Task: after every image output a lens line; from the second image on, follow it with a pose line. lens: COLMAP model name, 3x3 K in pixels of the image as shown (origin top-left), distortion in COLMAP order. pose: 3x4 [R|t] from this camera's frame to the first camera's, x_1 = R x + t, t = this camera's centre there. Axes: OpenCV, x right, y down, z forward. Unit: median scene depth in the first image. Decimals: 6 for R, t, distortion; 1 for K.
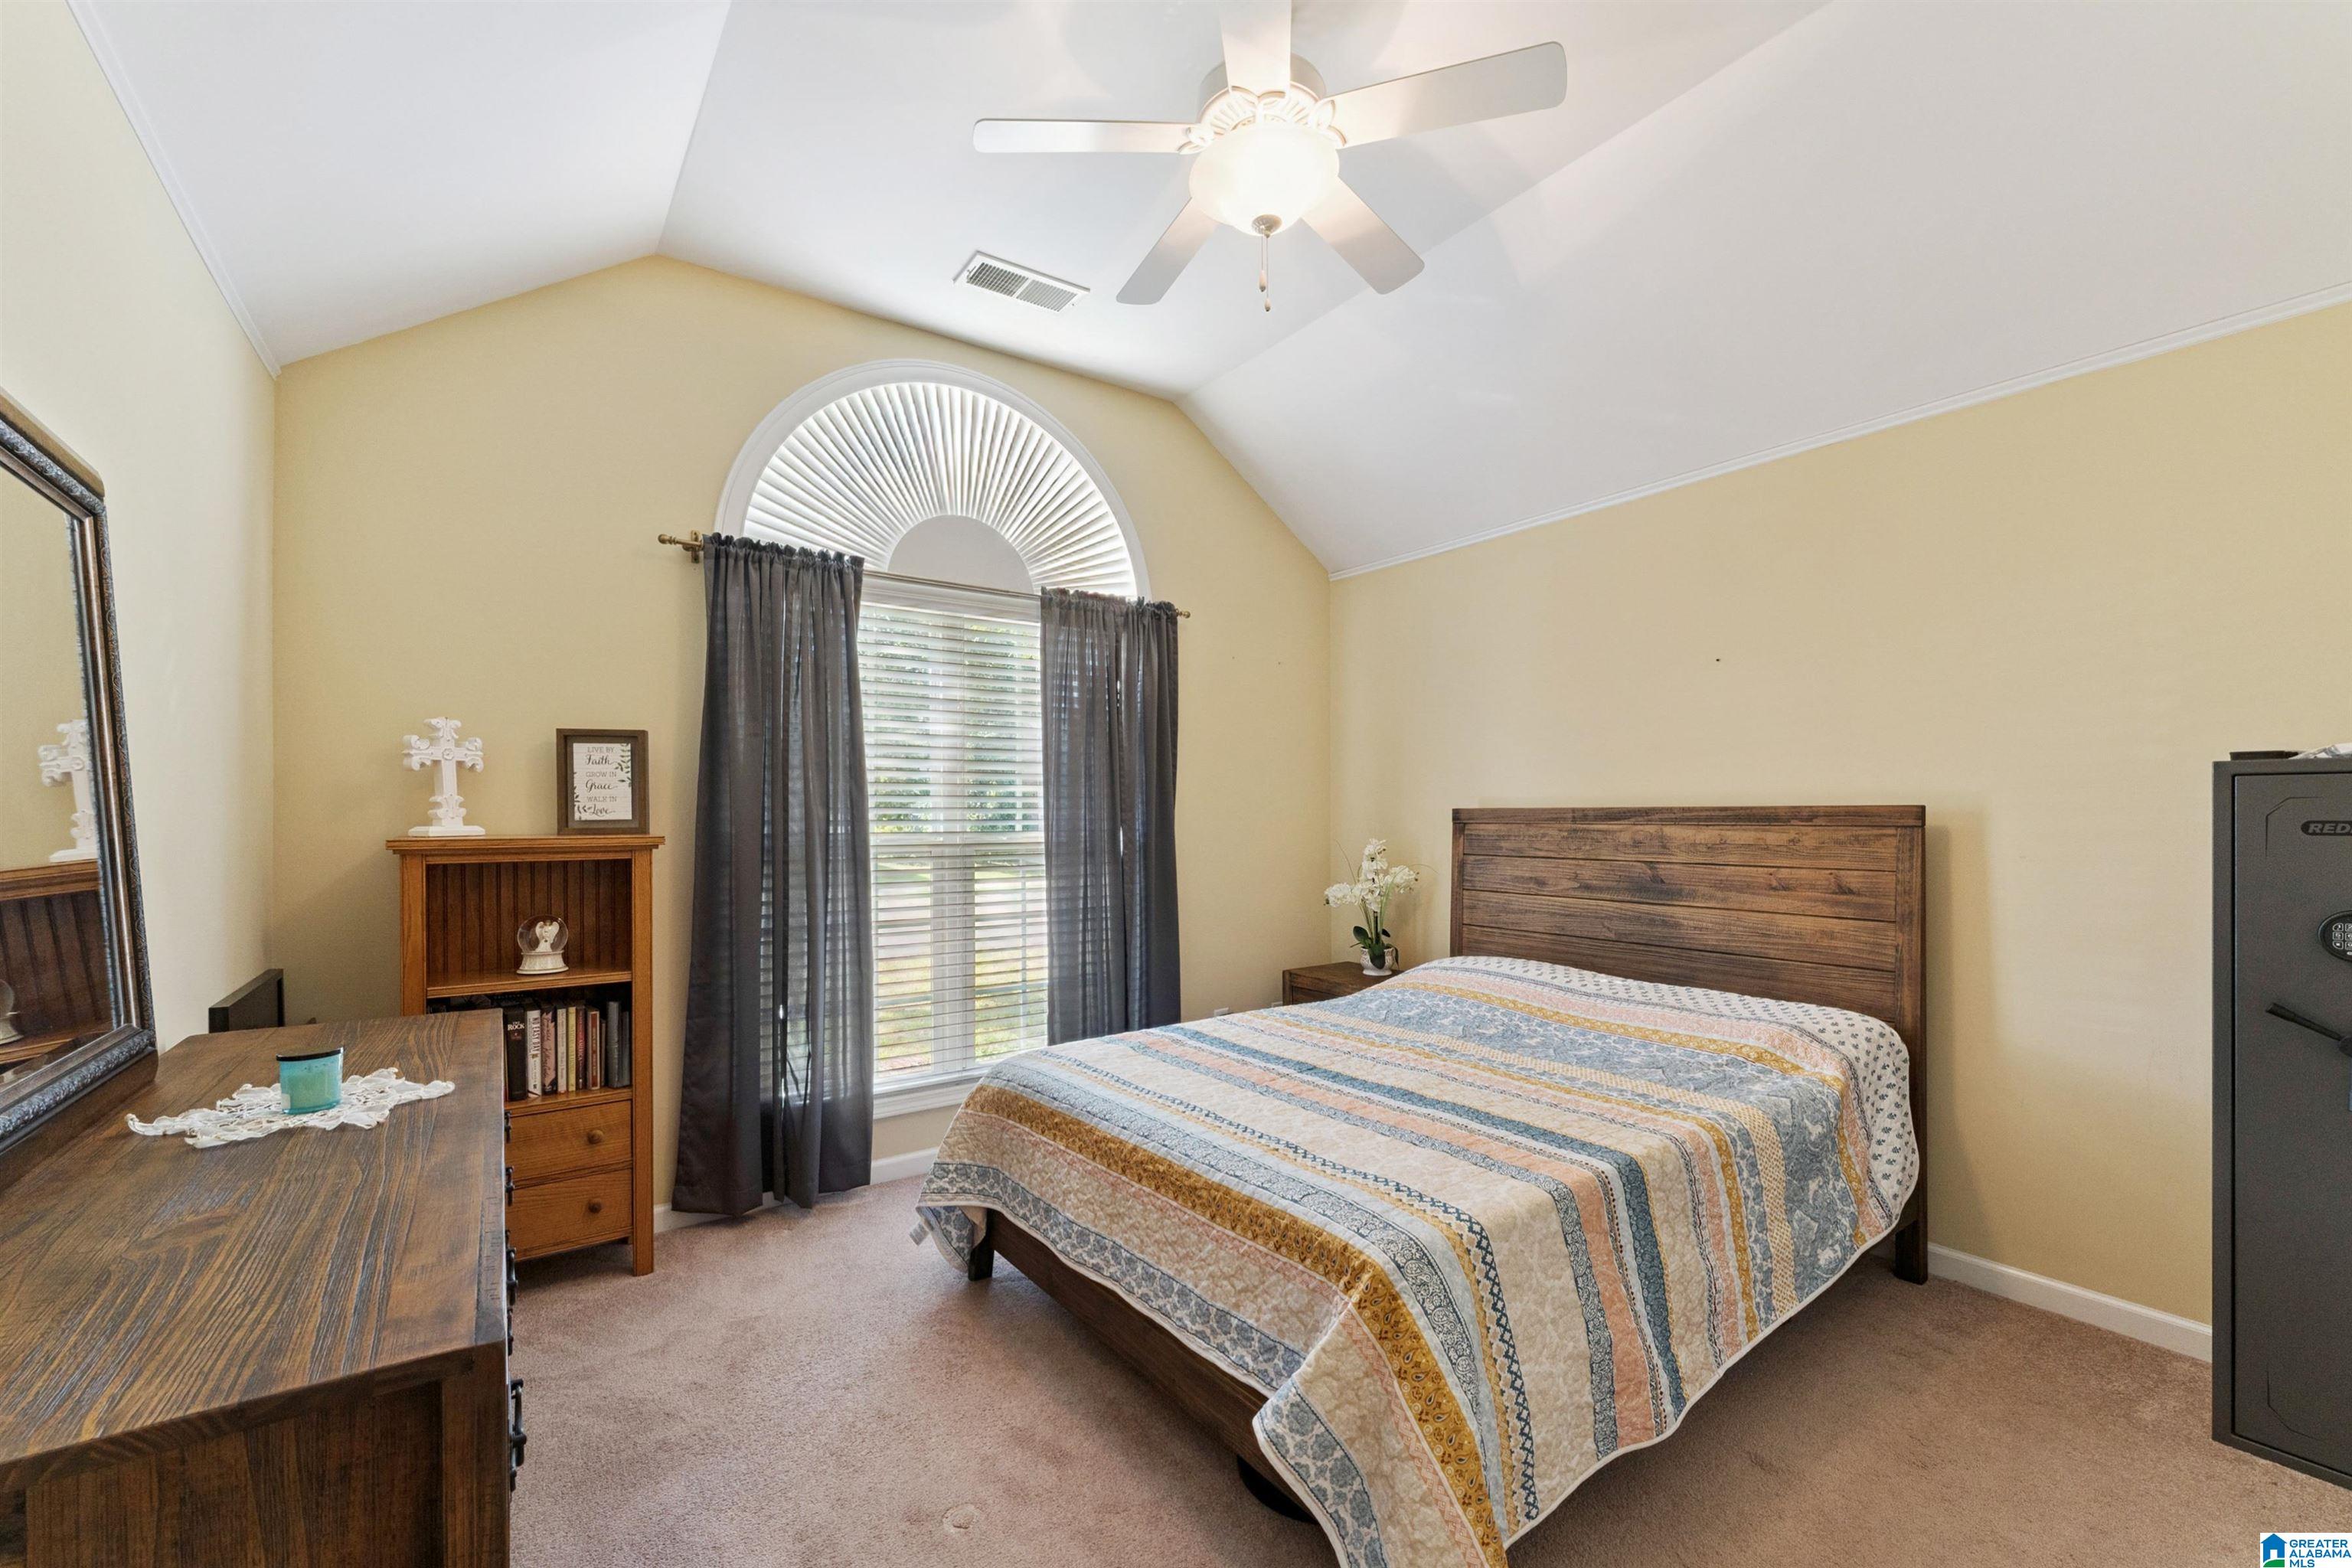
lens RADIAL K [[954.4, 0, 1170.1], [0, 954.4, 830.6], [0, 0, 1]] dist [0.003430, 0.000278]
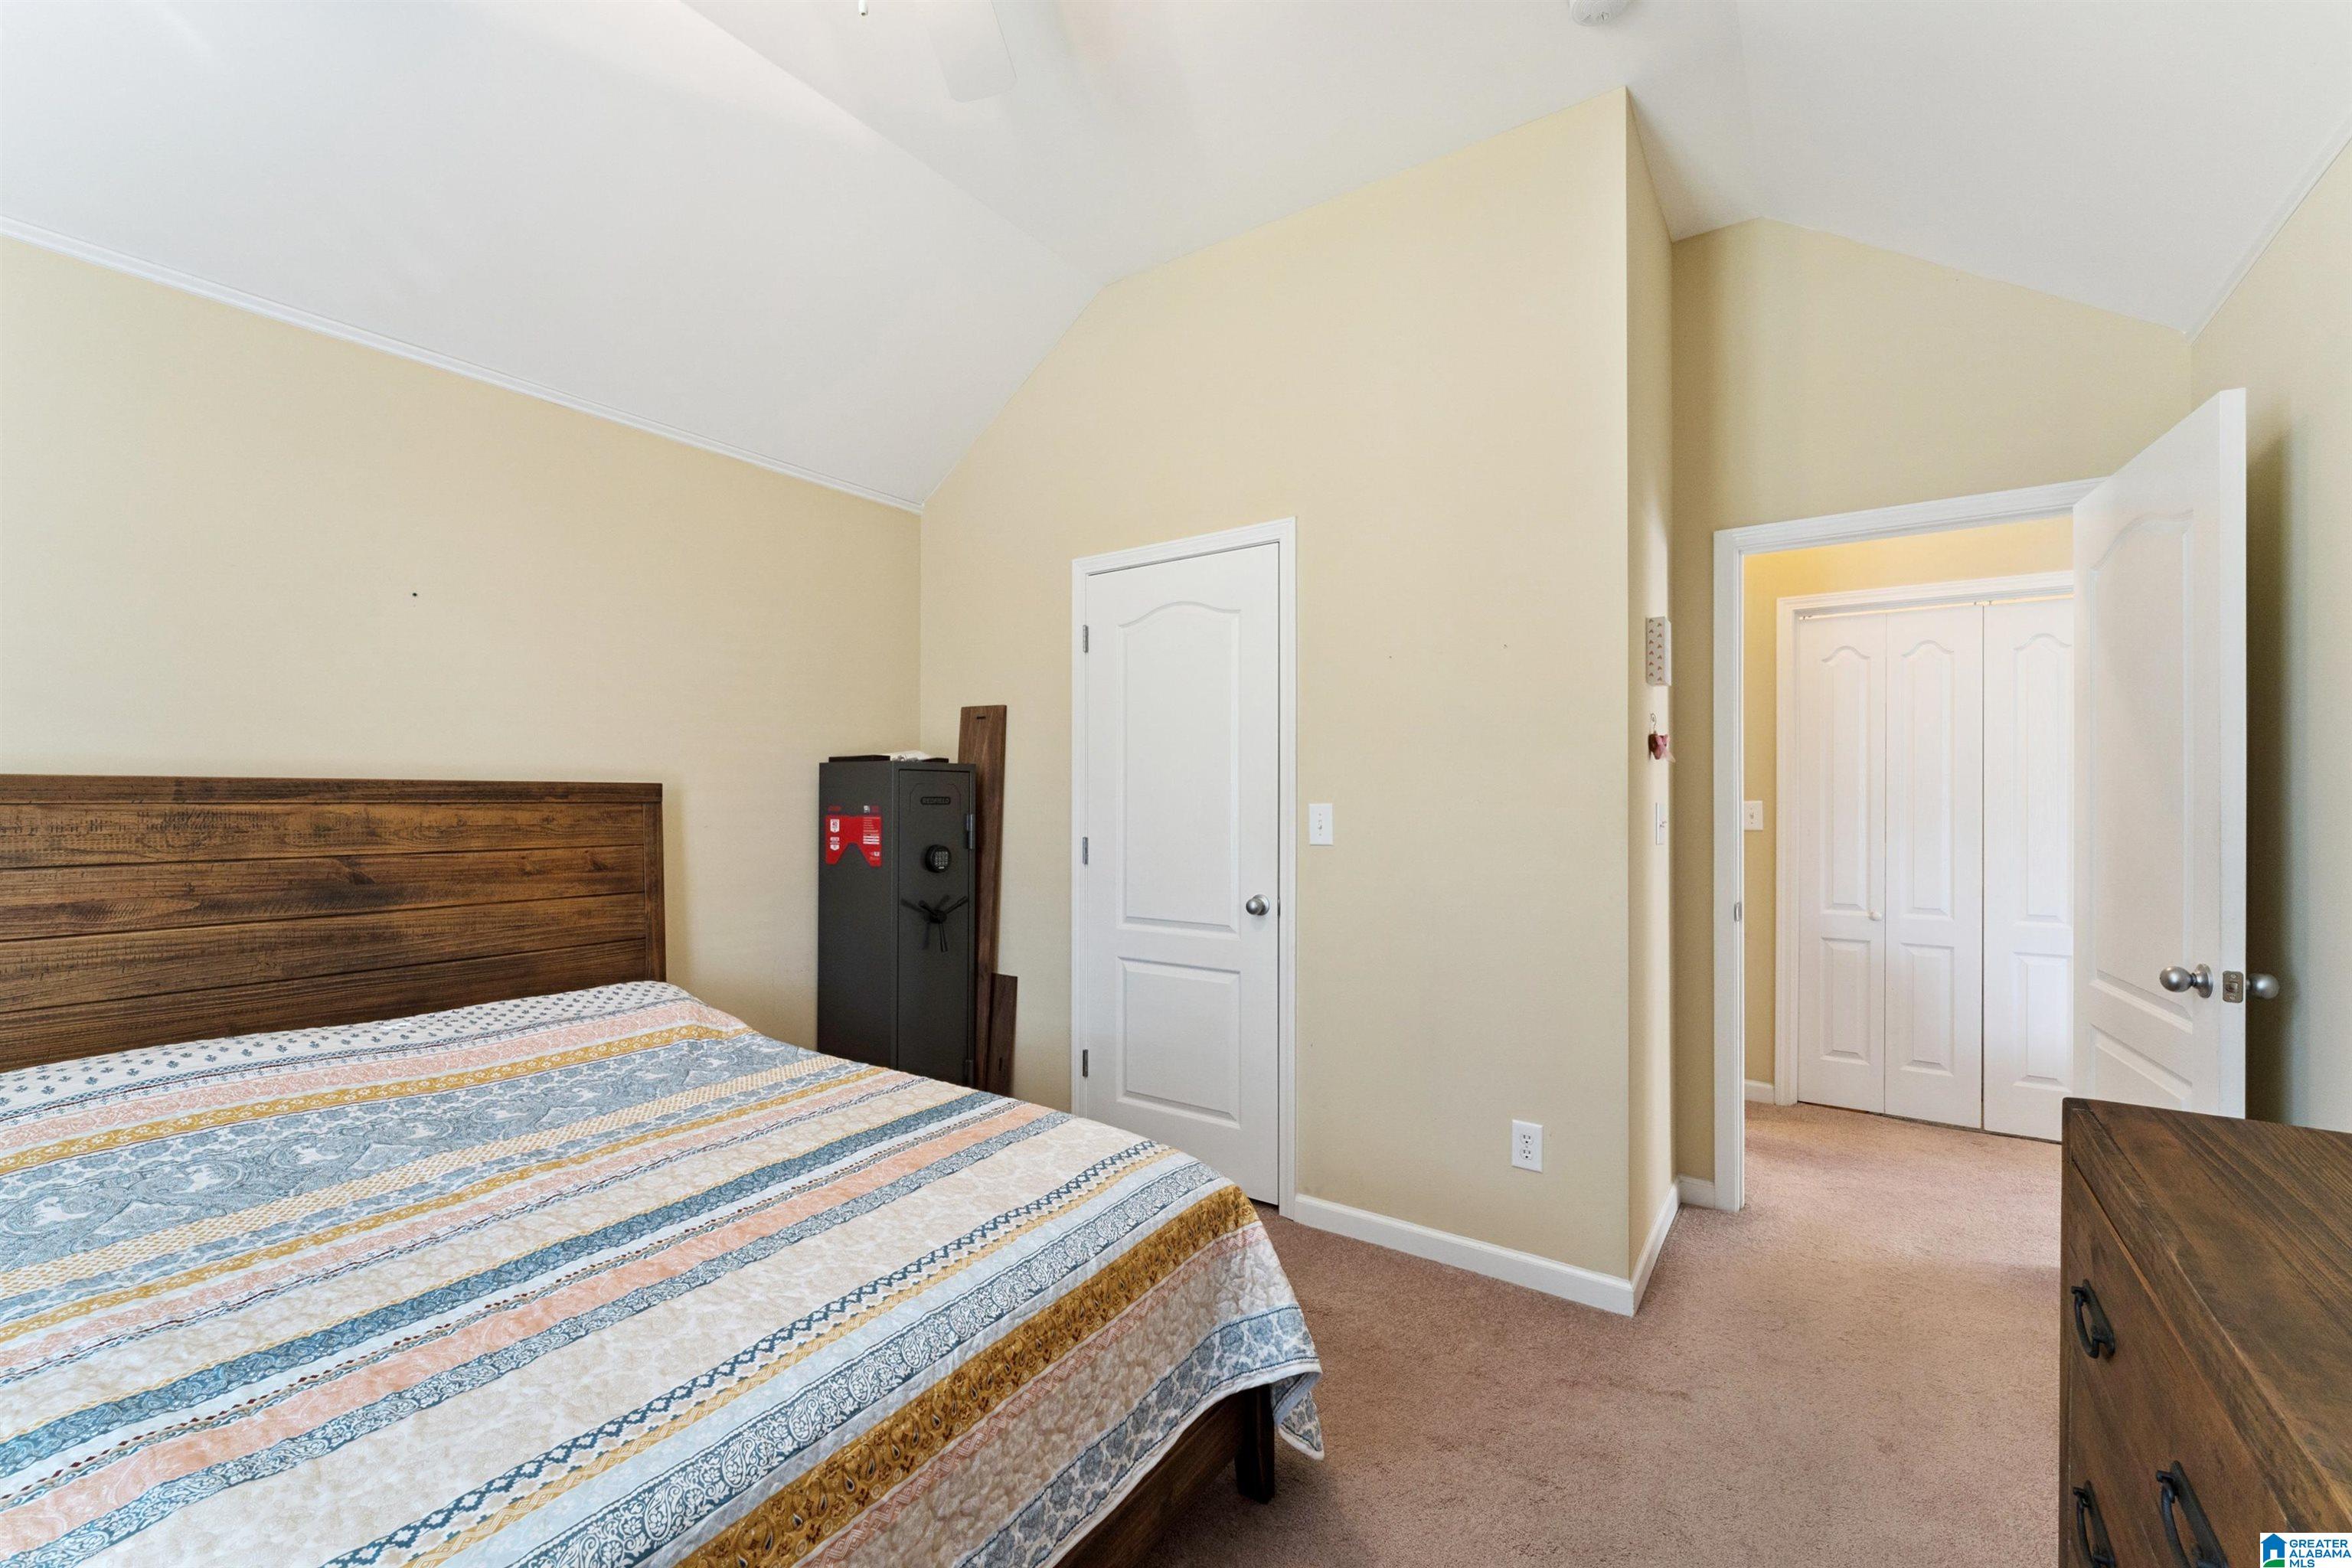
lens RADIAL K [[954.4, 0, 1177.1], [0, 954.4, 788.0], [0, 0, 1]] dist [0.003430, 0.000278]
pose [[-0.339865, 0.008057, 0.940440, -0.442048], [0.007613, 0.999954, -0.005815, -0.010593], [-0.940443, 0.005183, -0.339911, 0.758332]]
